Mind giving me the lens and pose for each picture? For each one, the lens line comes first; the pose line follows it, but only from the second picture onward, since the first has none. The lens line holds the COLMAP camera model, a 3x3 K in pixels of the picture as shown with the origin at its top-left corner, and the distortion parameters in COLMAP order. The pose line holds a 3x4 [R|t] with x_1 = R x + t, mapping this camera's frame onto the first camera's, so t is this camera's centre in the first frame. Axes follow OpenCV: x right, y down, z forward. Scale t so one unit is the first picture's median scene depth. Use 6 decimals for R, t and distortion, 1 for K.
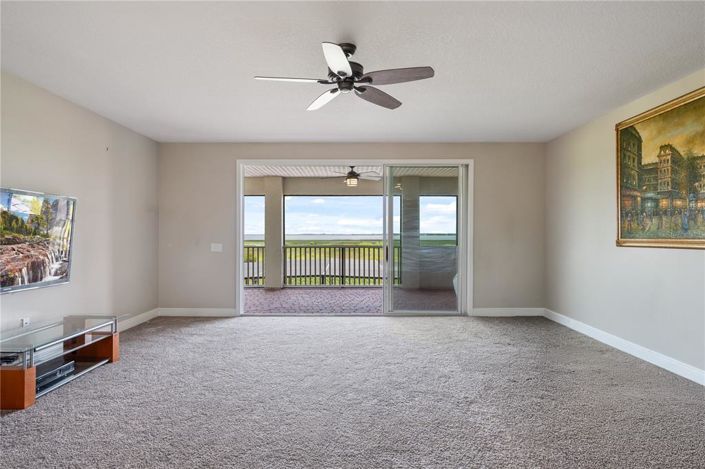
lens RADIAL K [[388.6, 0, 352.0], [0, 388.6, 235.8], [0, 0, 1]] dist [0.004866, -0.000079]
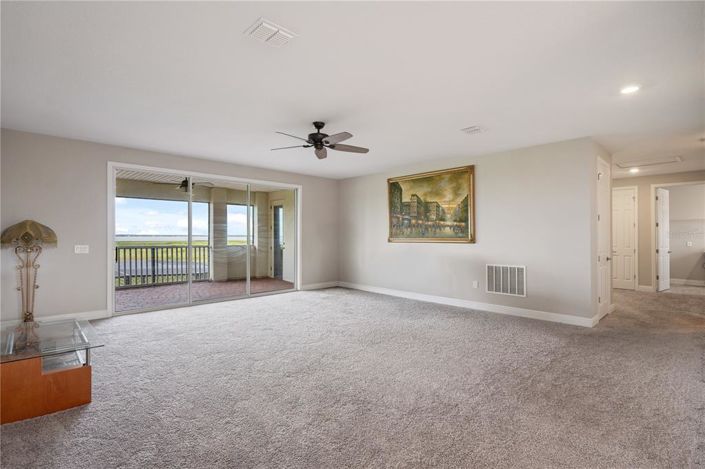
lens RADIAL K [[334.9, 0, 351.9], [0, 334.9, 234.4], [0, 0, 1]] dist [-0.013836, -0.001020]
pose [[0.724414, 0.003984, 0.689354, -0.646741], [0.000684, 0.999979, -0.006498, -0.001331], [-0.689365, 0.005179, 0.724396, -0.087962]]
